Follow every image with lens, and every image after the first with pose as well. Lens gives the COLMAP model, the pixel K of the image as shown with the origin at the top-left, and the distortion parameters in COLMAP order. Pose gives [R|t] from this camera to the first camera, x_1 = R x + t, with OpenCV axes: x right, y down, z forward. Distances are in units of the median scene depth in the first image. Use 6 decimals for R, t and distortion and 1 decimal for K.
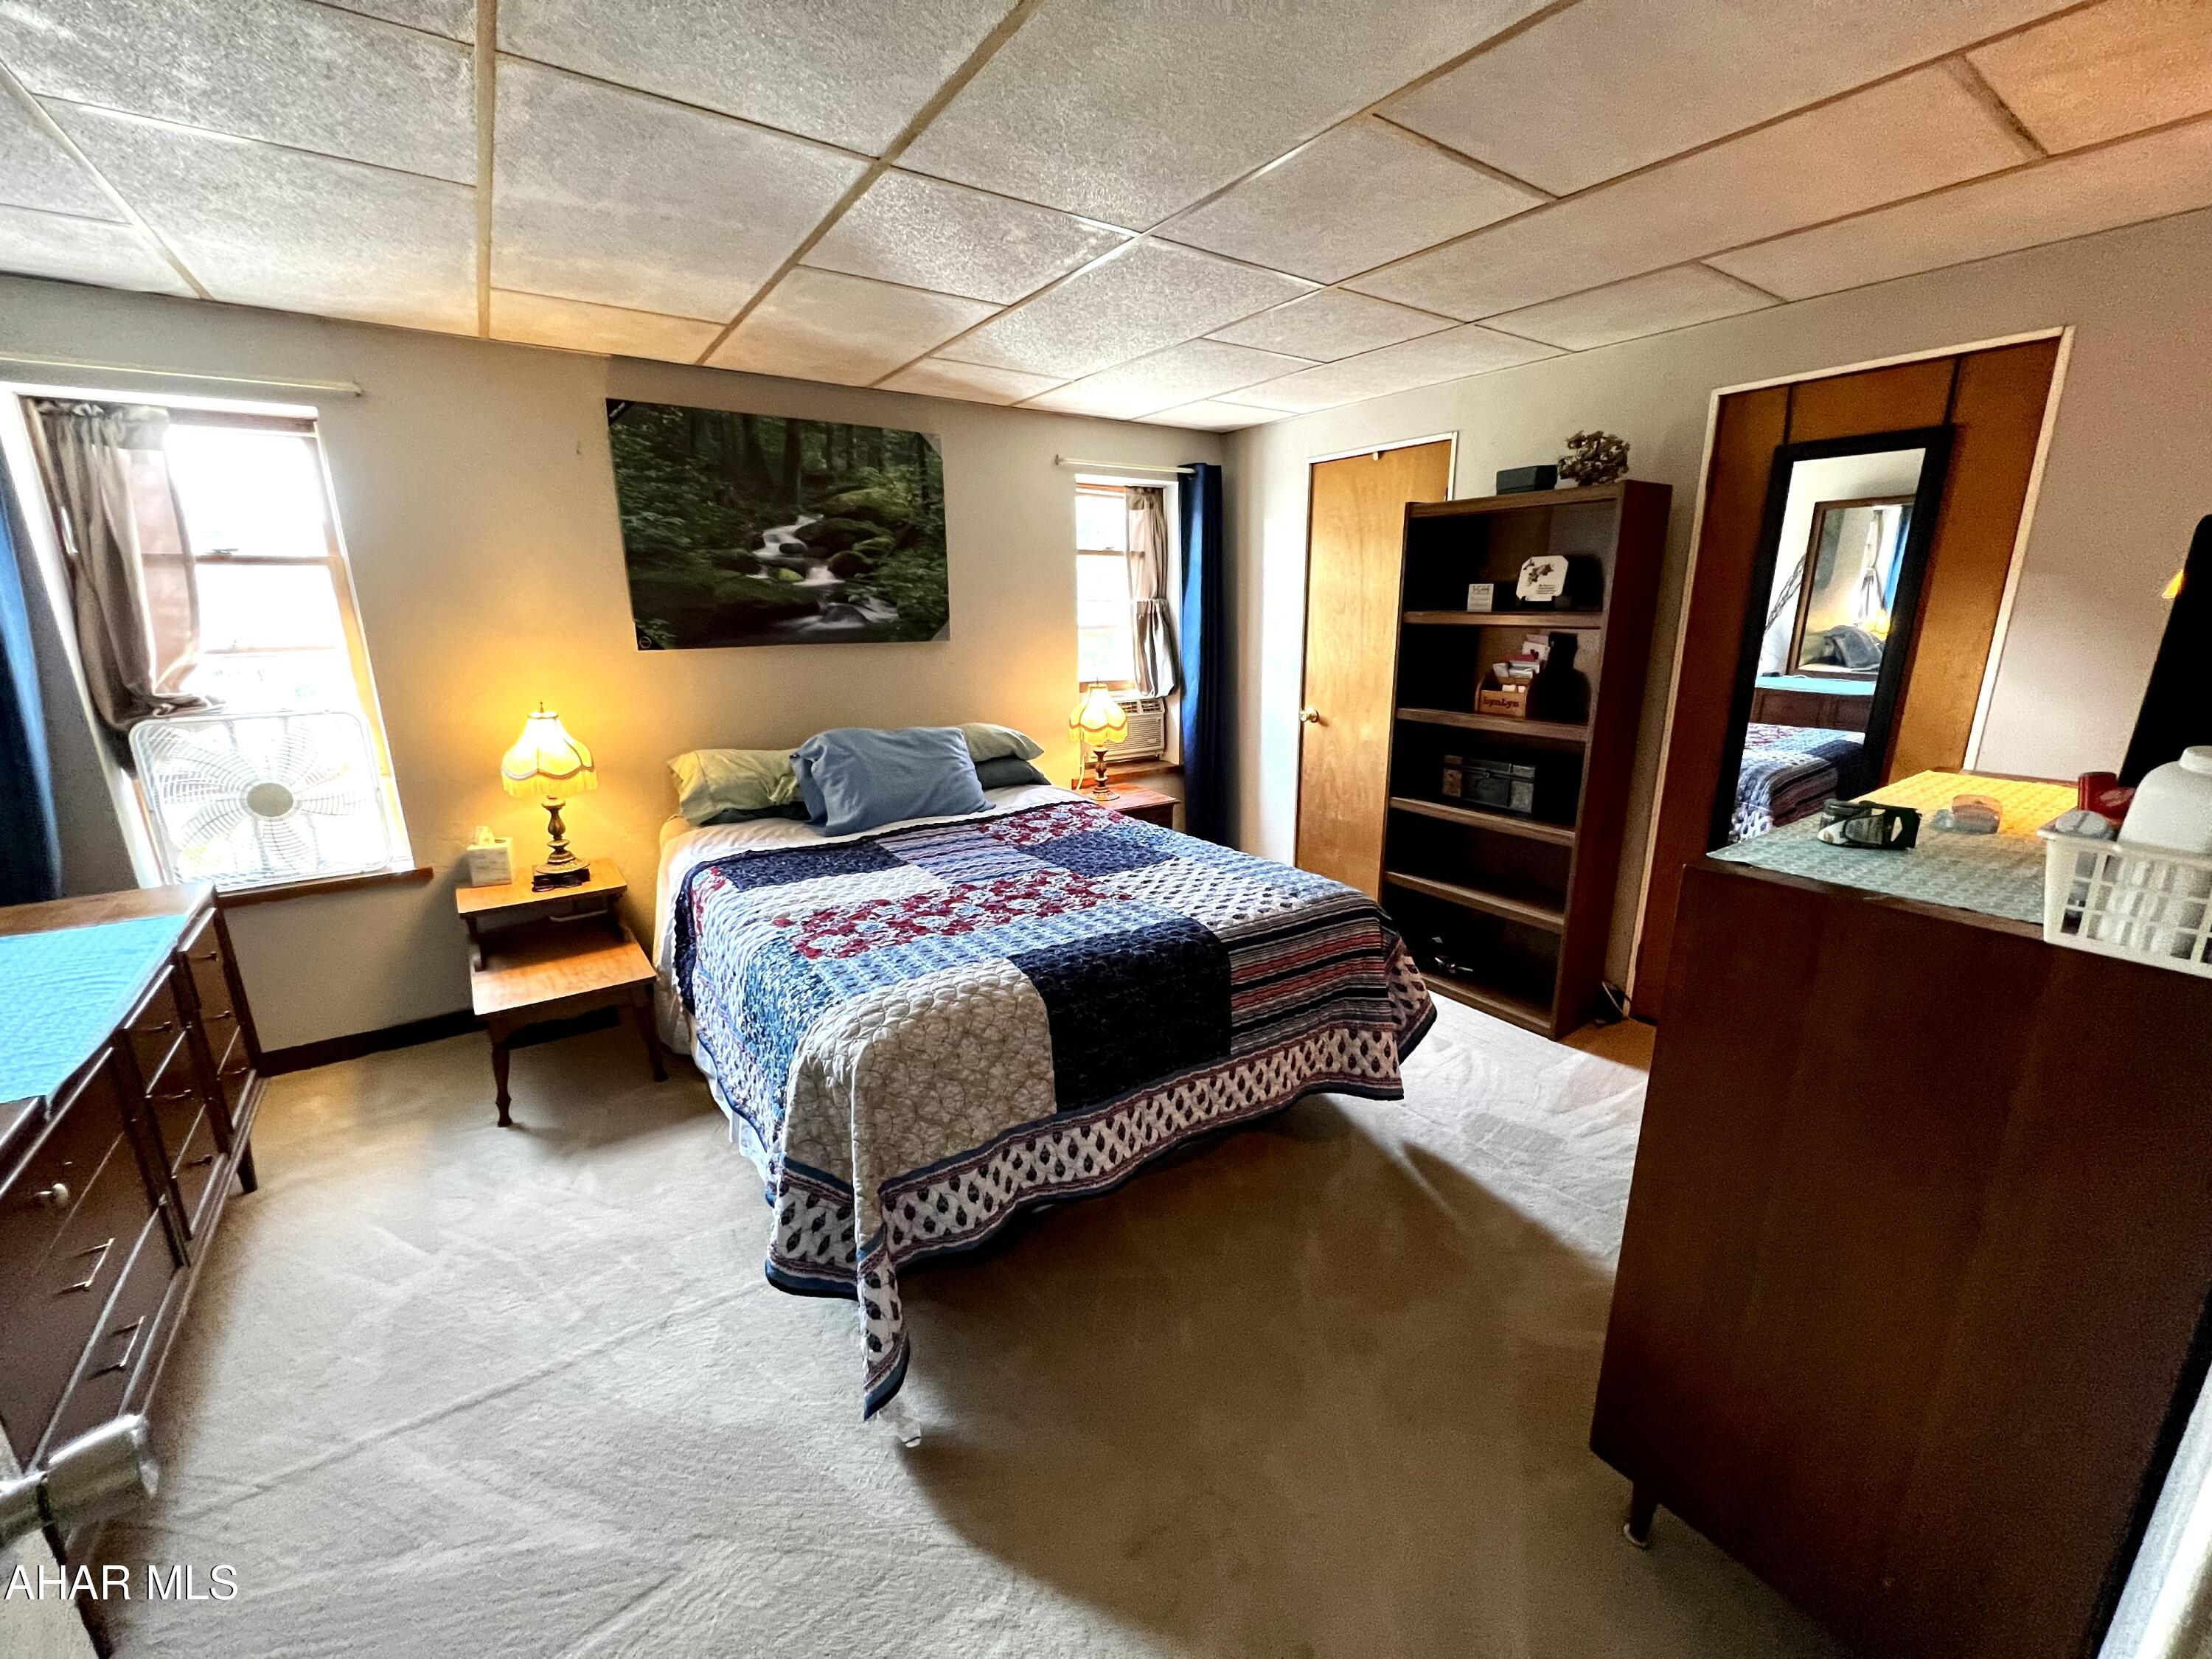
lens RADIAL K [[892.4, 0, 1106.0], [0, 892.4, 829.5], [0, 0, 1]] dist [-0.000565, -0.000037]
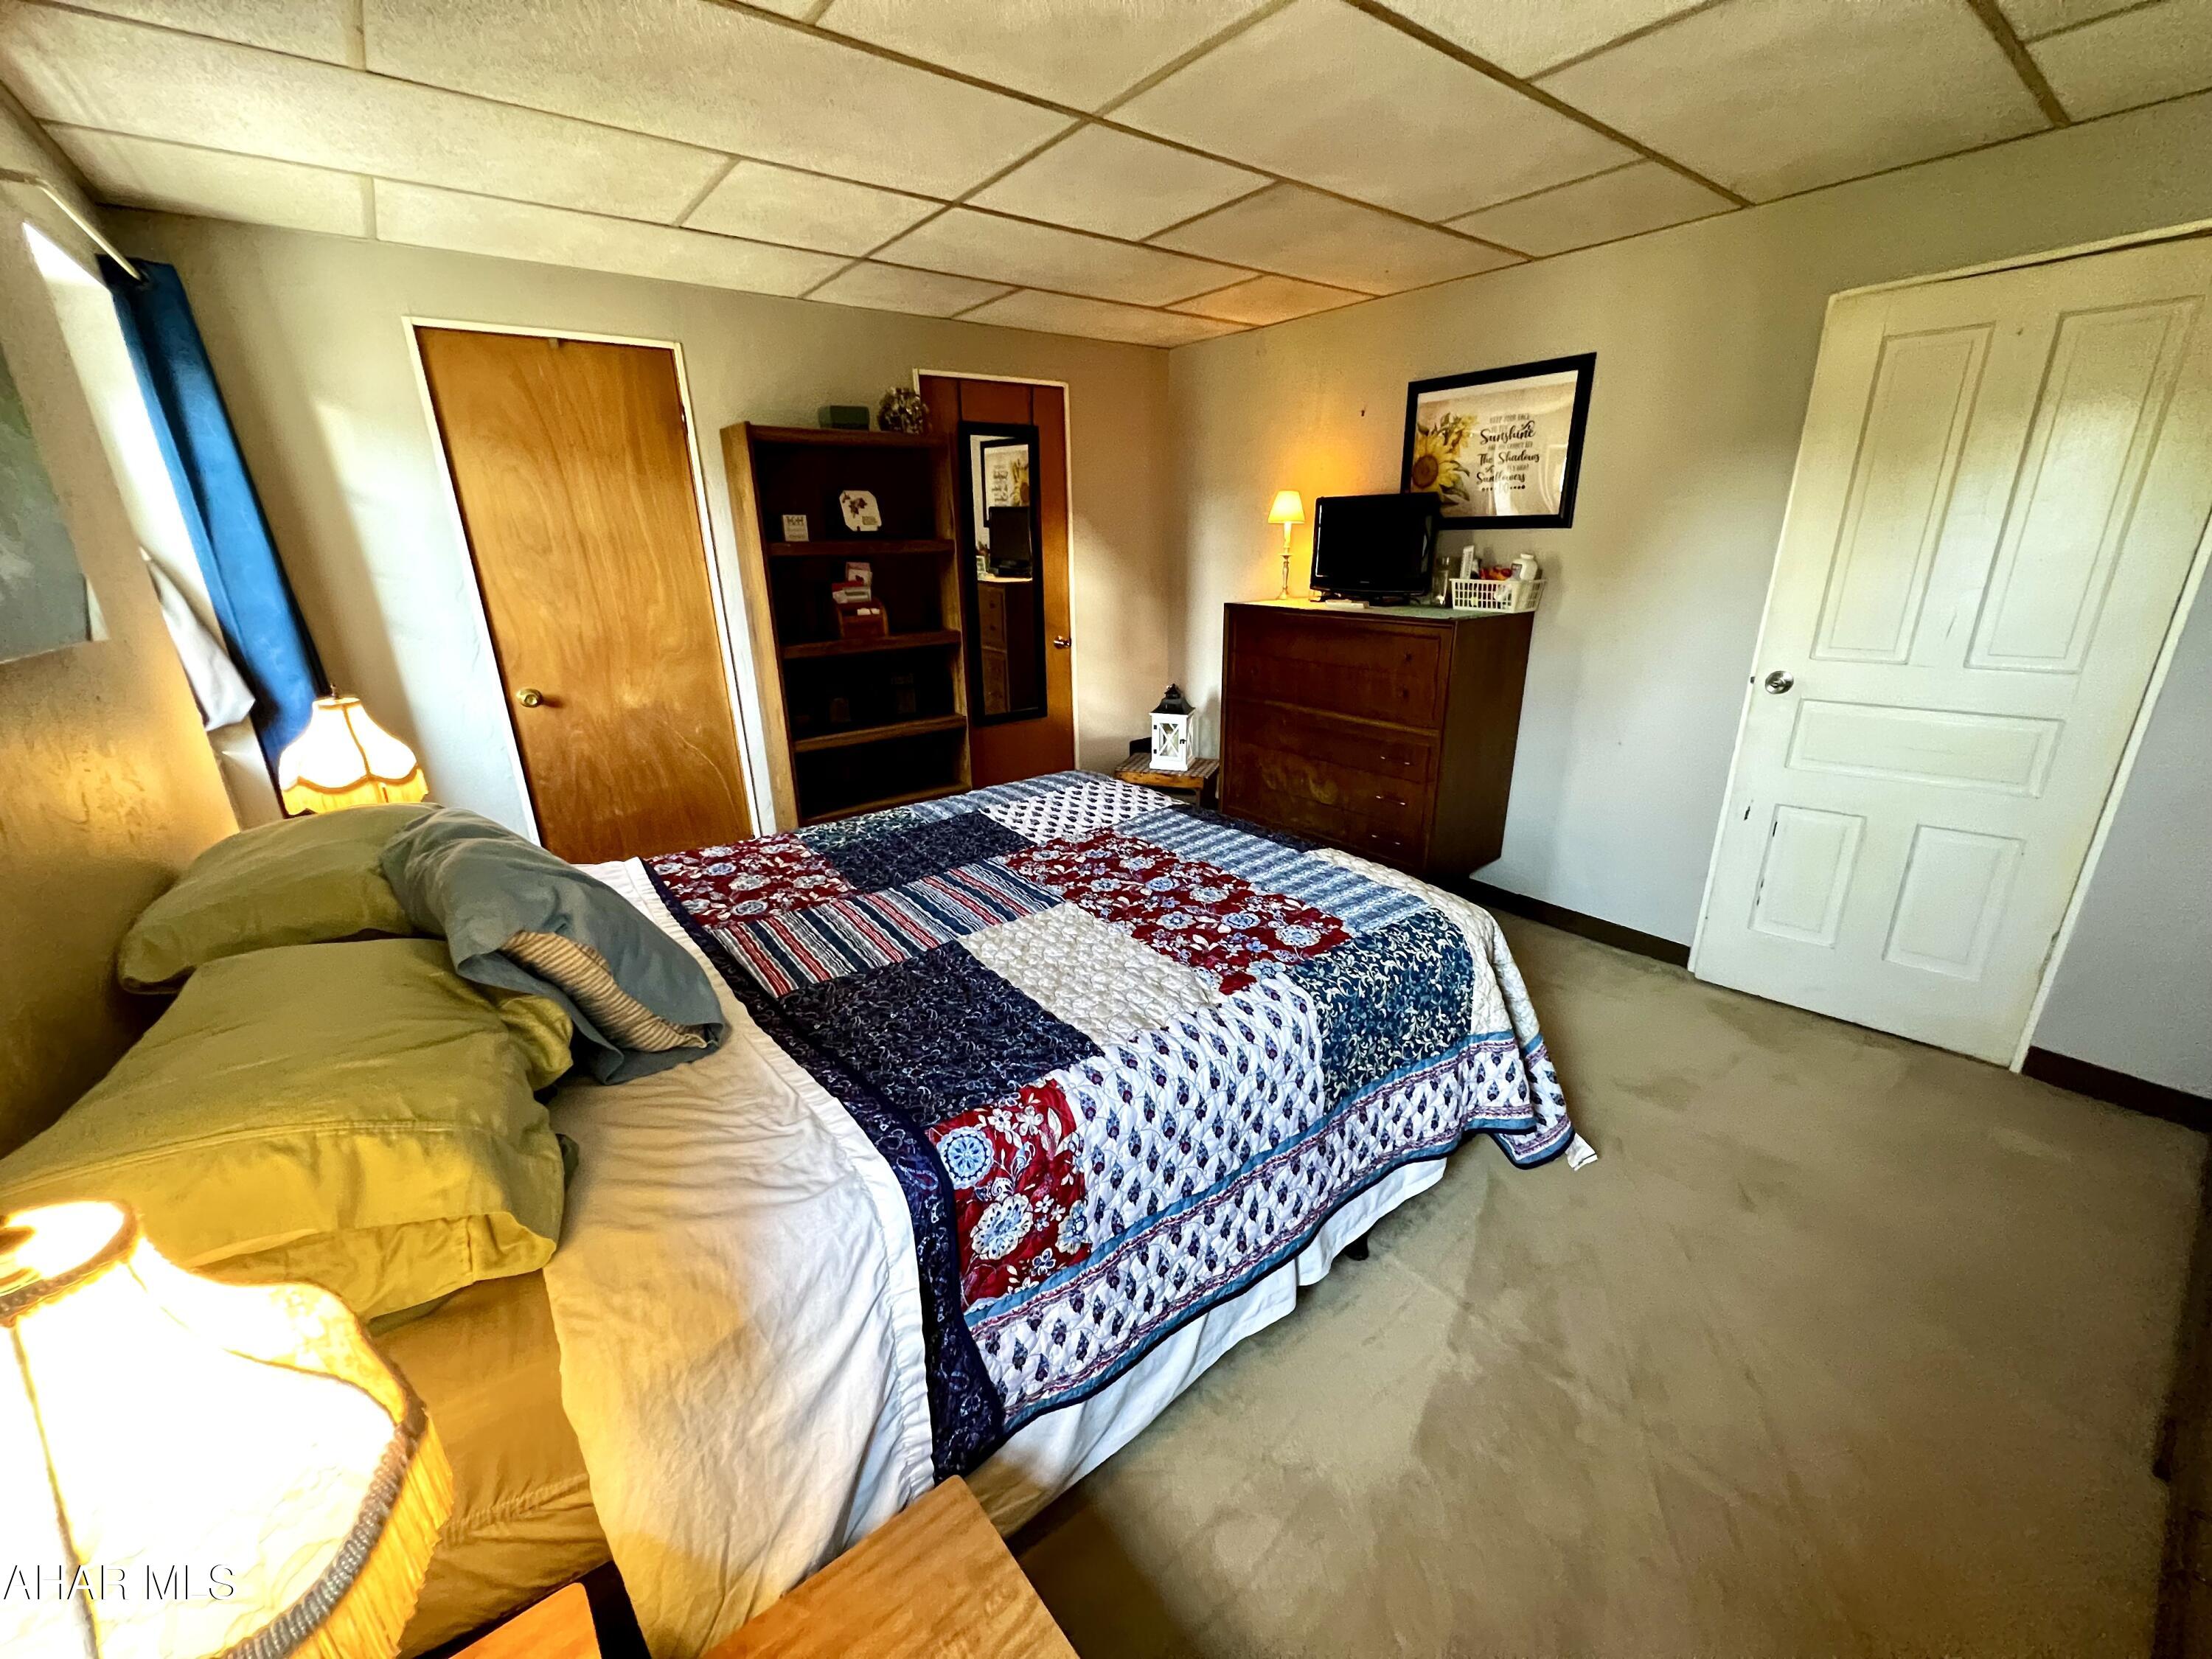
lens RADIAL K [[879.3, 0, 1106.0], [0, 879.3, 829.5], [0, 0, 1]] dist [0.001587, 0.000113]
pose [[-0.047162, -0.313593, 0.948385, -0.790871], [0.268316, 0.910571, 0.314432, -0.200702], [-0.962176, 0.269296, 0.041198, 0.847840]]
